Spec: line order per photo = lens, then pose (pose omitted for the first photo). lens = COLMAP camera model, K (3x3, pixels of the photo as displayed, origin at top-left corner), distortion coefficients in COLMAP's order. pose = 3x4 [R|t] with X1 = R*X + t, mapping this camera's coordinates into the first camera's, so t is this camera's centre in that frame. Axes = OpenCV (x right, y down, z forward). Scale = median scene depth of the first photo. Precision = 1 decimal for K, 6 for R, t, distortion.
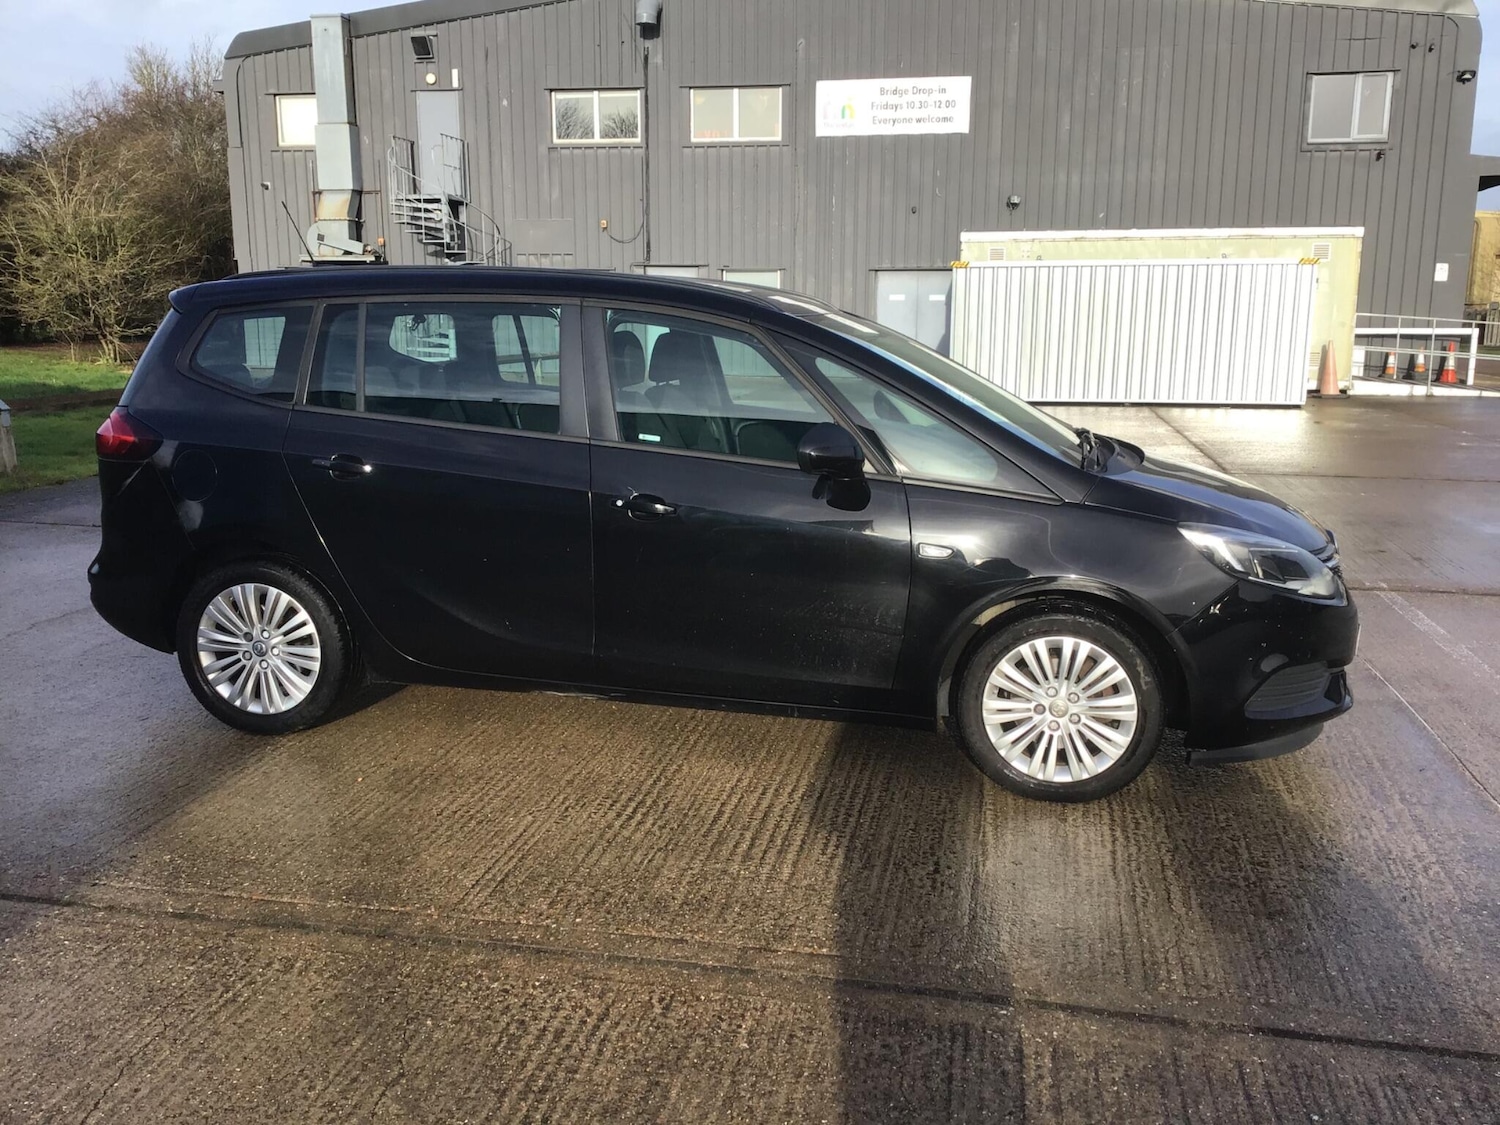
lens RADIAL K [[1370.5, 0, 758.6], [0, 1370.5, 559.0], [0, 0, 1]] dist [0.037581, 0.000000]
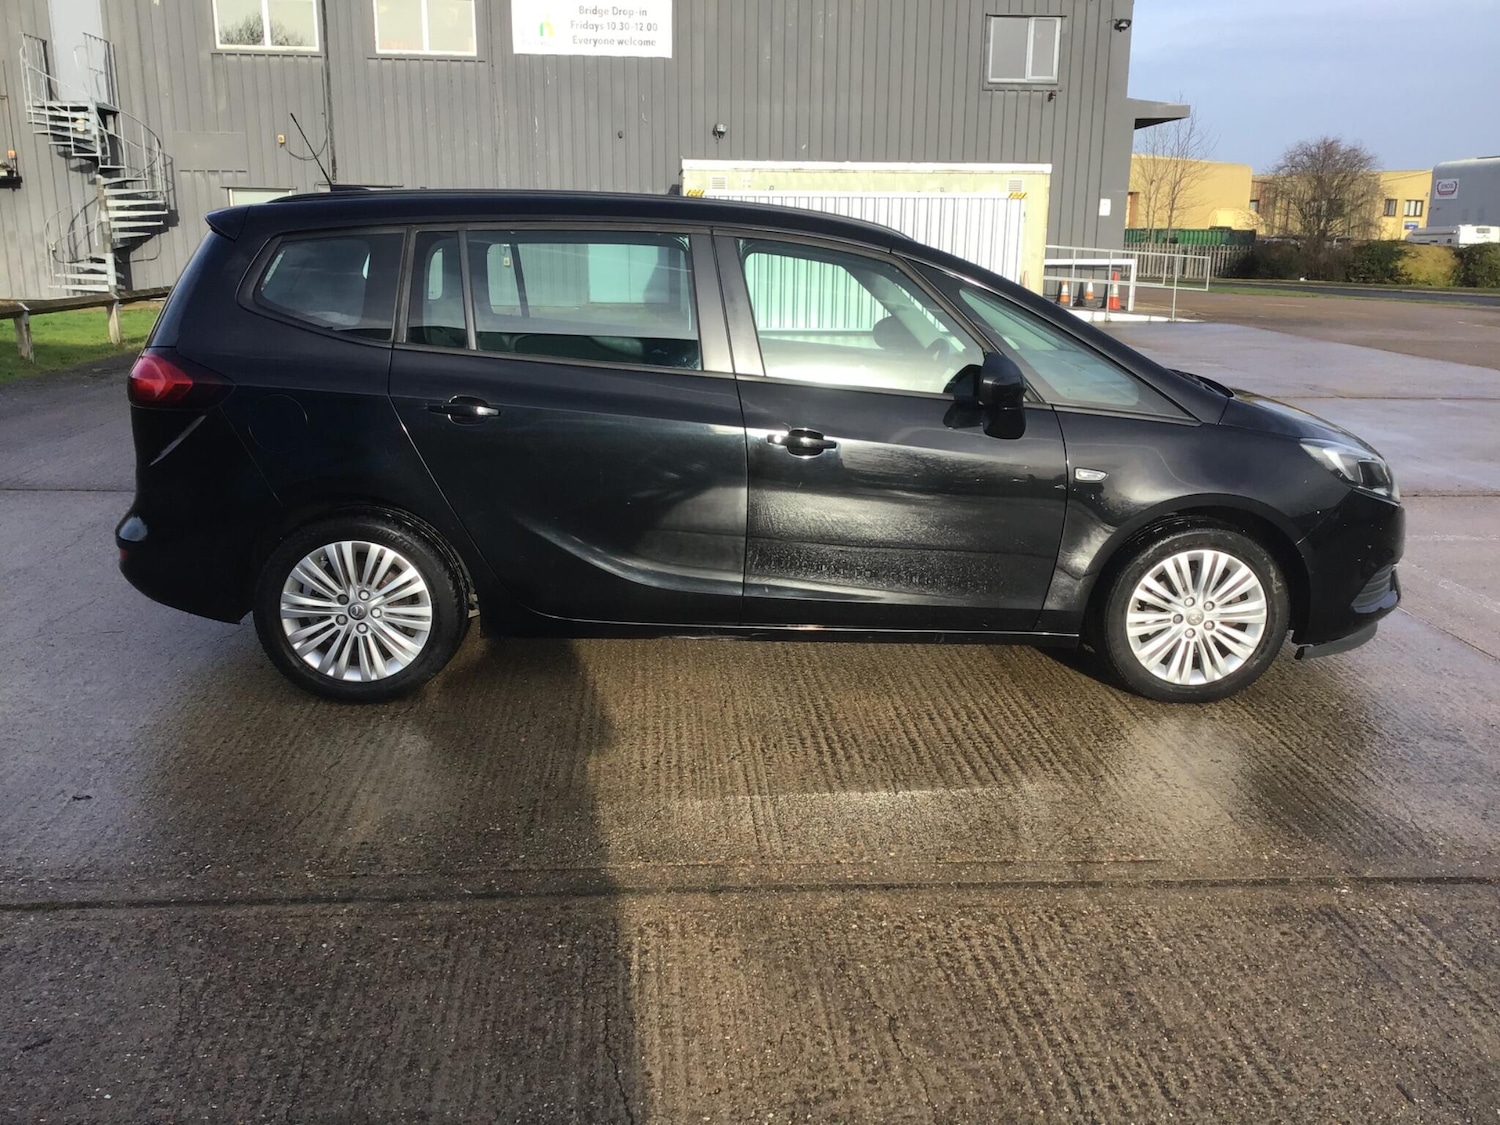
lens RADIAL K [[1370.5, 0, 756.3], [0, 1370.5, 570.3], [0, 0, 1]] dist [0.037581, 0.000000]
pose [[0.963632, -0.057489, 0.260975, -0.341025], [0.042411, 0.997109, 0.063049, -0.008132], [-0.263845, -0.049687, 0.963284, 0.052180]]
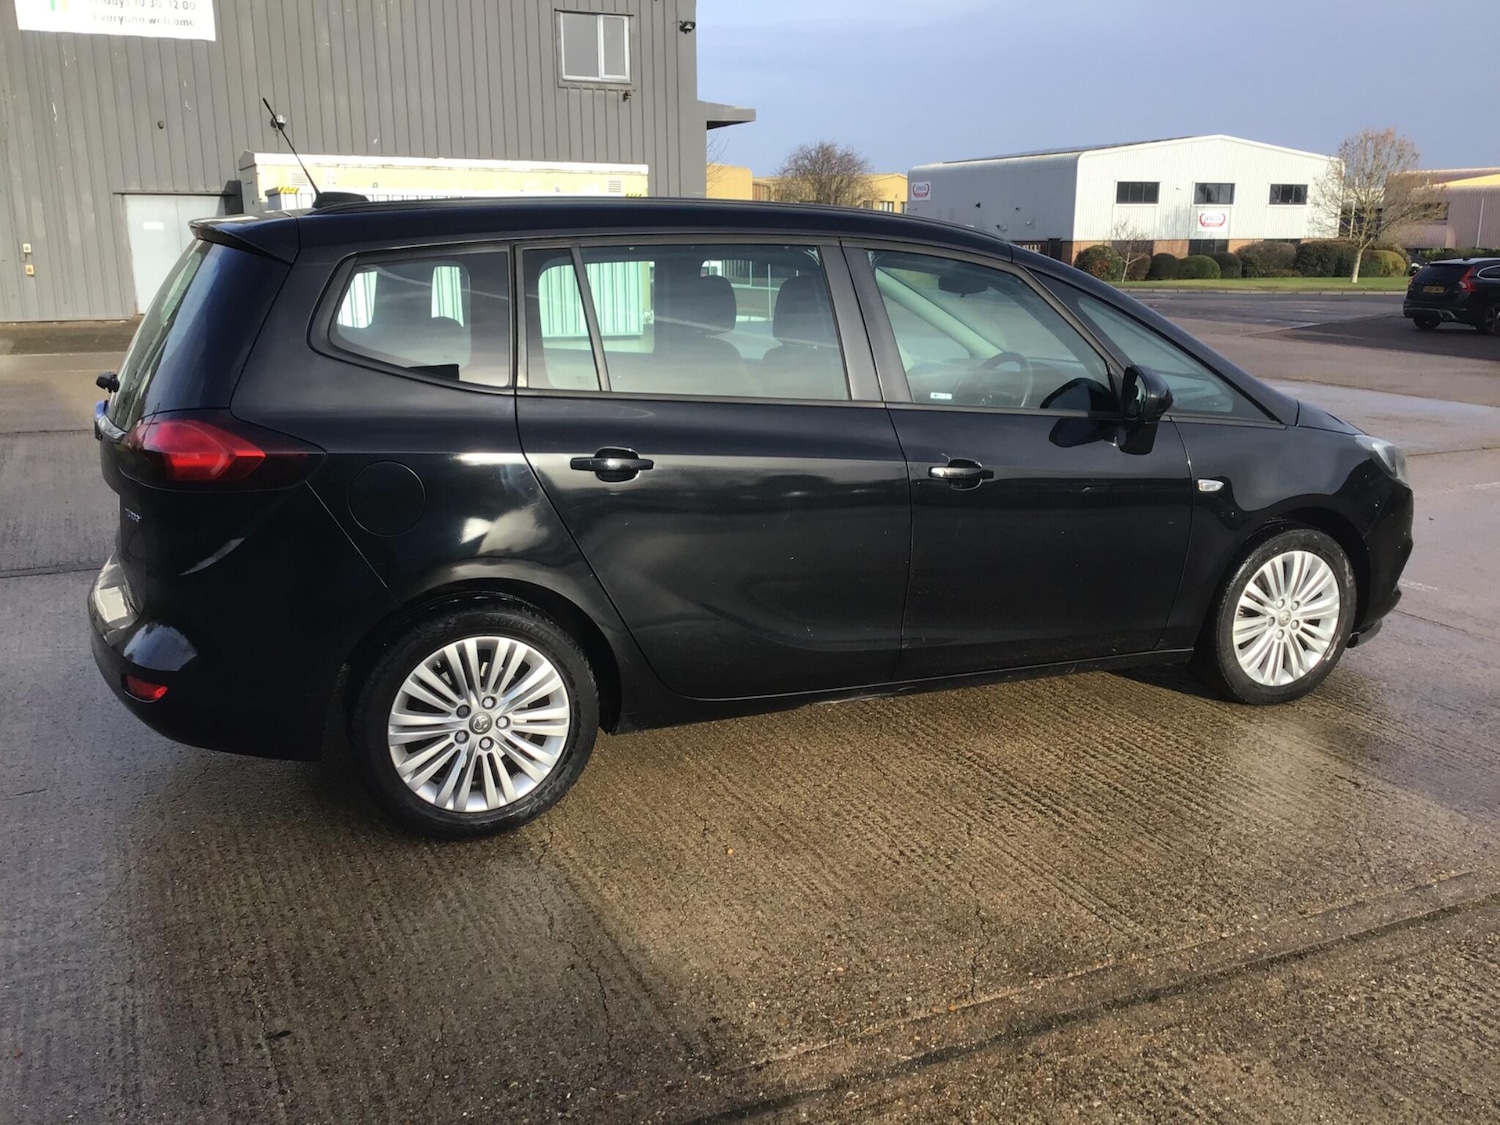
lens RADIAL K [[1370.5, 0, 758.5], [0, 1370.5, 564.6], [0, 0, 1]] dist [0.037581, 0.000000]
pose [[0.804234, -0.143108, 0.576825, -0.649380], [0.112355, 0.989685, 0.088887, -0.067377], [-0.583595, -0.006677, 0.812017, 0.314363]]
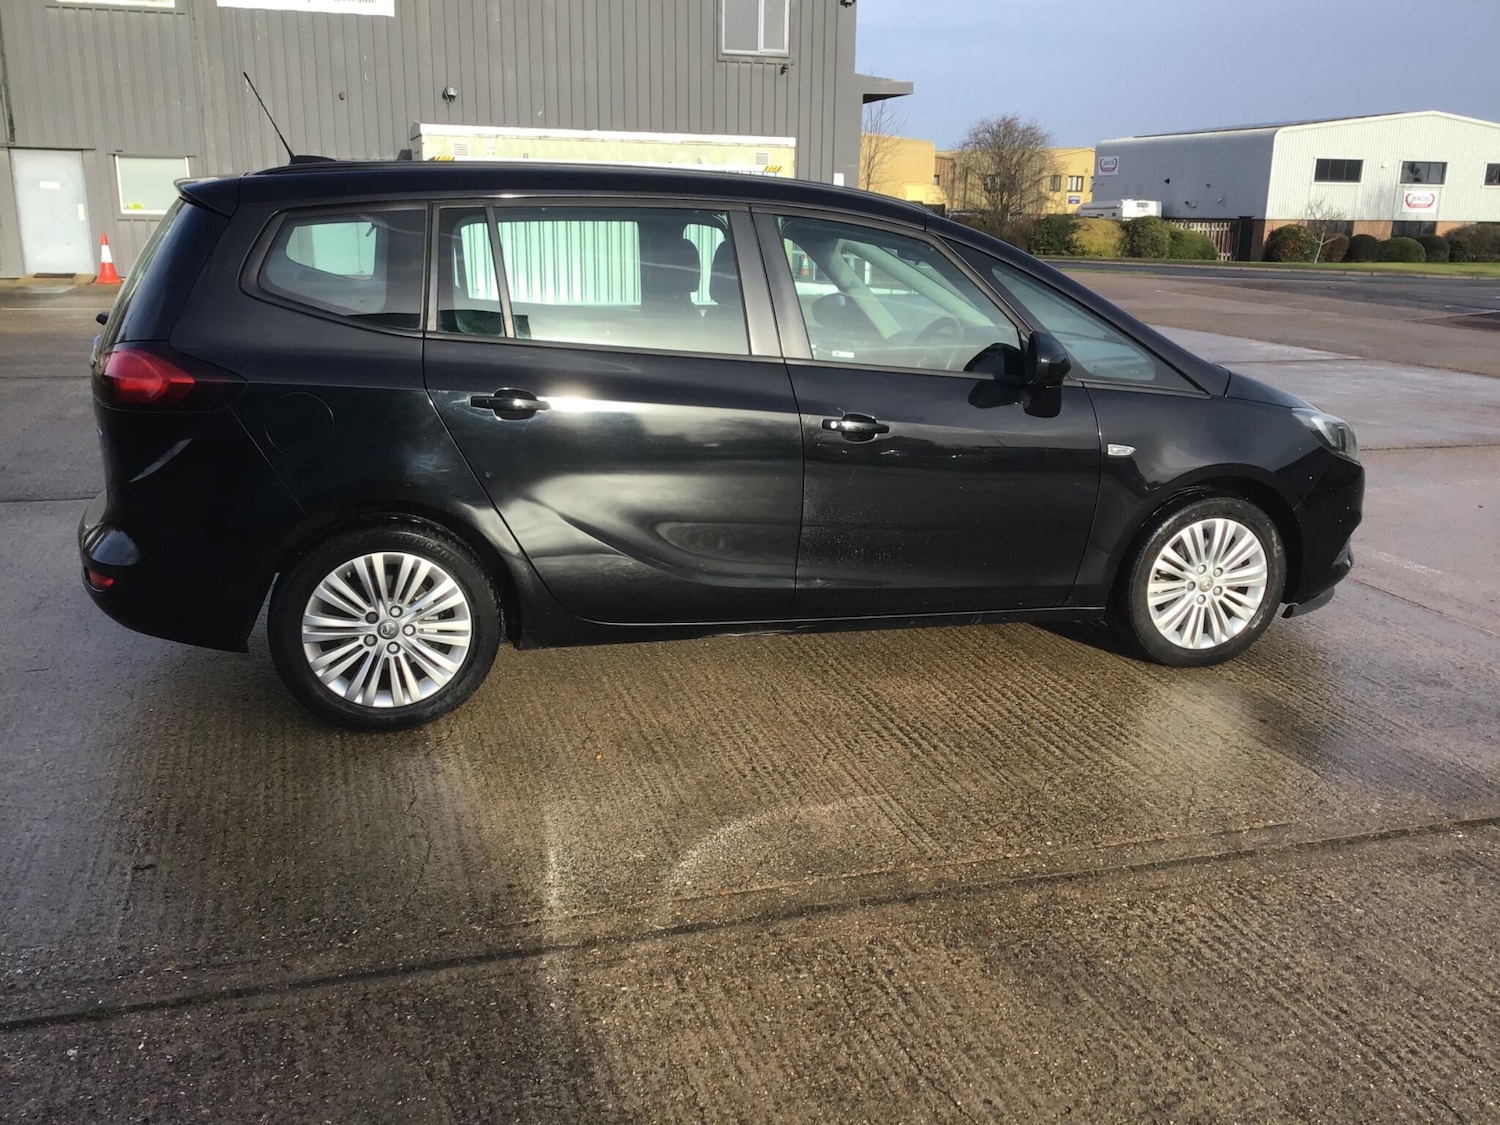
lens RADIAL K [[1370.5, 0, 759.6], [0, 1370.5, 568.7], [0, 0, 1]] dist [0.037581, 0.000000]
pose [[0.878524, -0.113105, 0.464115, -0.541691], [0.076958, 0.992385, 0.096172, -0.033673], [-0.471459, -0.048773, 0.880538, 0.165067]]
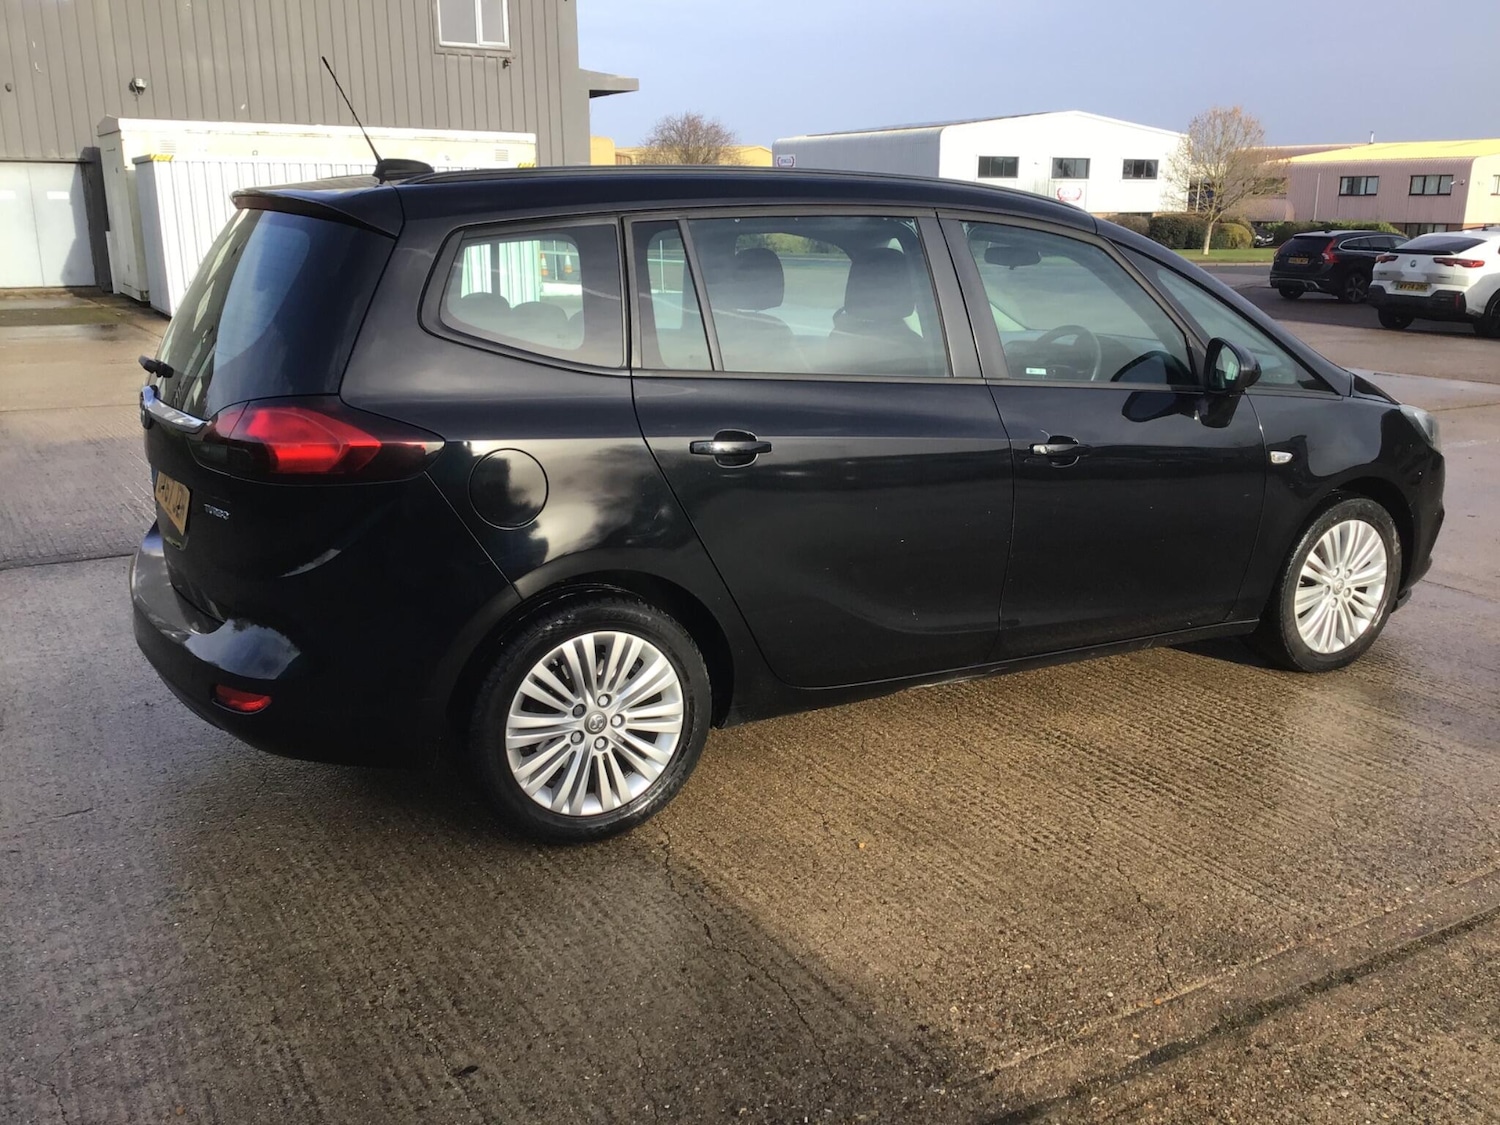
lens RADIAL K [[1370.5, 0, 755.4], [0, 1370.5, 561.4], [0, 0, 1]] dist [0.037581, 0.000000]
pose [[0.739096, -0.171867, 0.651306, -0.733819], [0.126071, 0.985111, 0.116887, -0.085134], [-0.661698, -0.004280, 0.749759, 0.425270]]
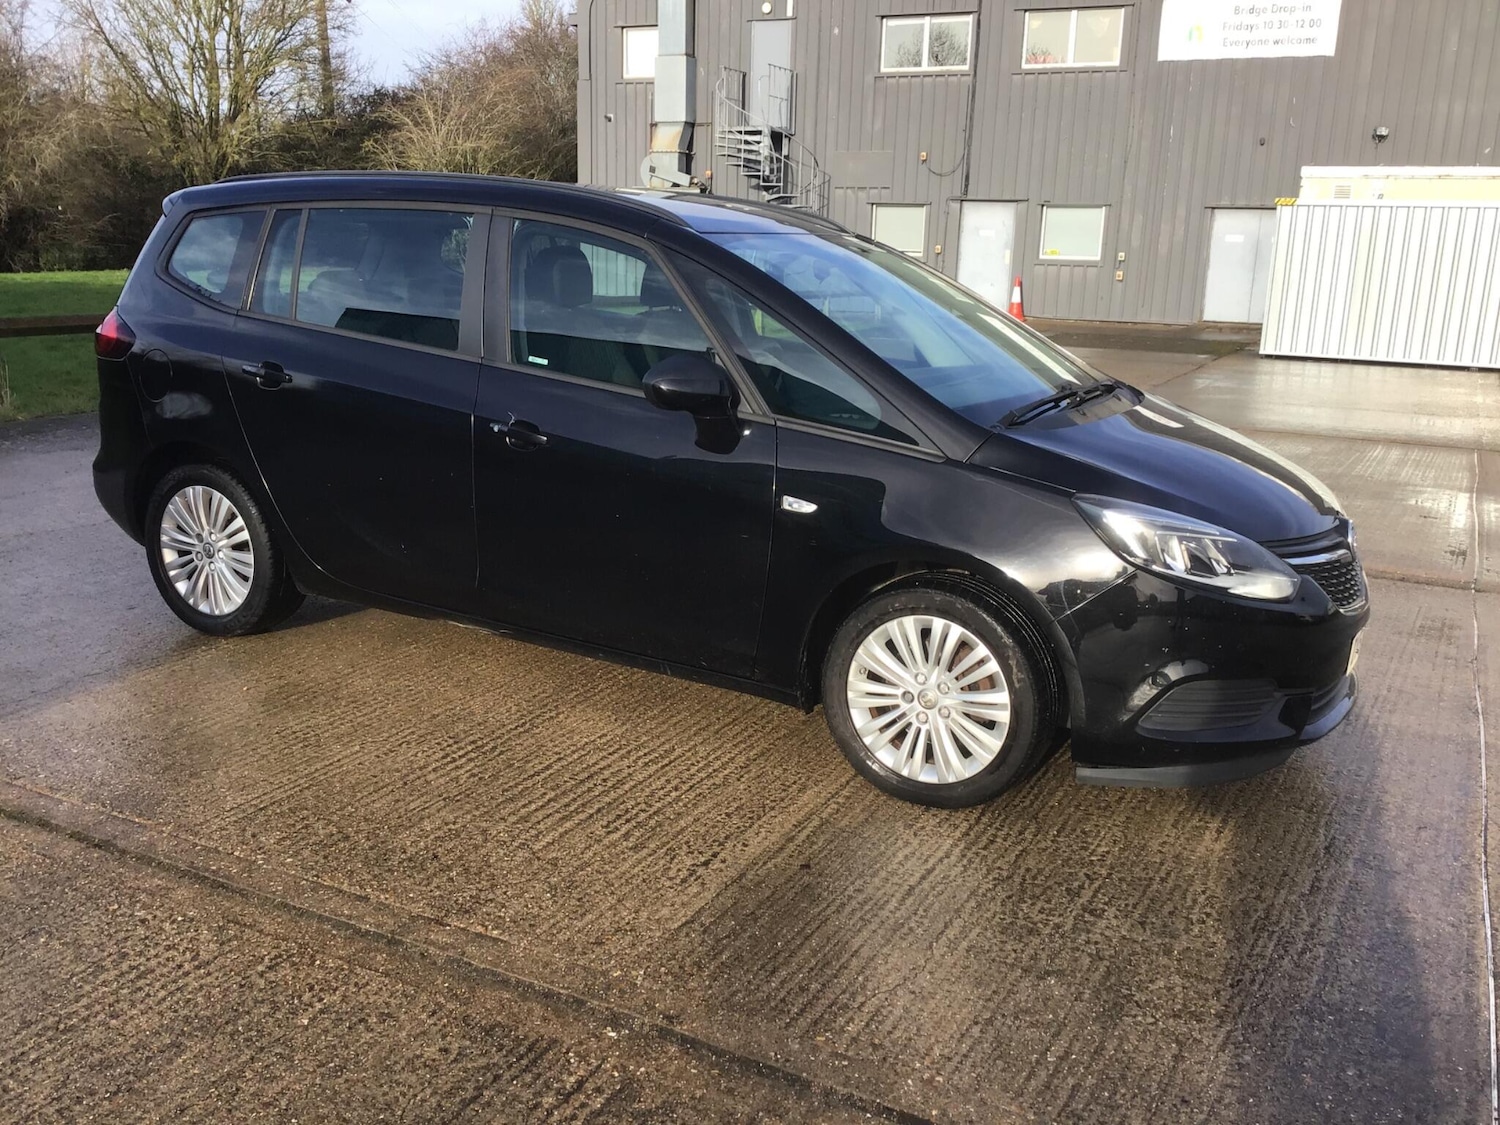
lens RADIAL K [[1370.5, 0, 755.7], [0, 1370.5, 561.0], [0, 0, 1]] dist [0.037581, 0.000000]
pose [[0.960191, 0.088856, -0.264835, 0.294679], [-0.077273, 0.995554, 0.053861, -0.013311], [0.268443, -0.031252, 0.962788, 0.126414]]
